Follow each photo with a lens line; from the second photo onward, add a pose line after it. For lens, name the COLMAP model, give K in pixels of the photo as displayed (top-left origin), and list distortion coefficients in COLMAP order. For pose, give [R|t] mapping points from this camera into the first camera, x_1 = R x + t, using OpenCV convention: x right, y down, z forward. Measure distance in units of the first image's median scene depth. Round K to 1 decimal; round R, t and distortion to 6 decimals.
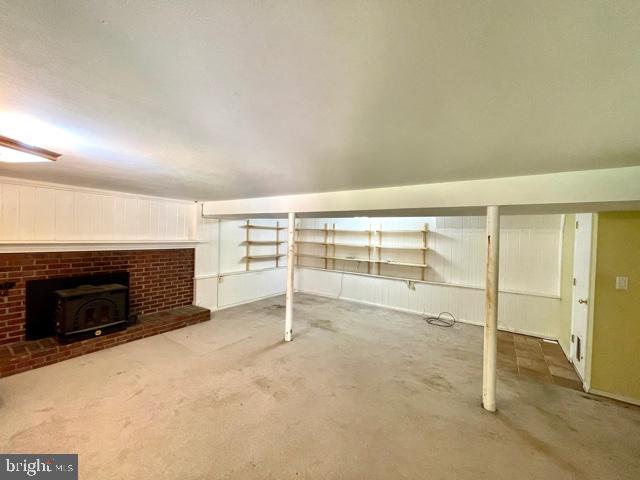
lens RADIAL K [[258.6, 0, 322.1], [0, 258.6, 236.5], [0, 0, 1]] dist [-0.002187, 0.001008]
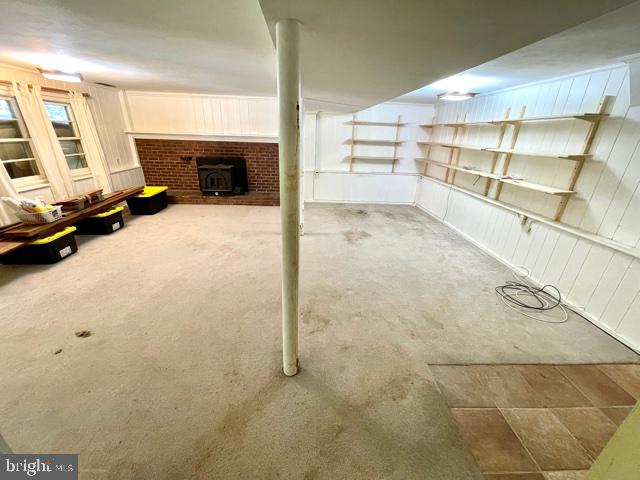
lens RADIAL K [[258.6, 0, 320.2], [0, 258.6, 240.6], [0, 0, 1]] dist [-0.002187, 0.001008]
pose [[0.598403, 0.298028, -0.743702, 0.501421], [-0.020020, 0.933513, 0.357984, 0.030151], [0.800945, -0.199330, 0.564584, 0.323996]]
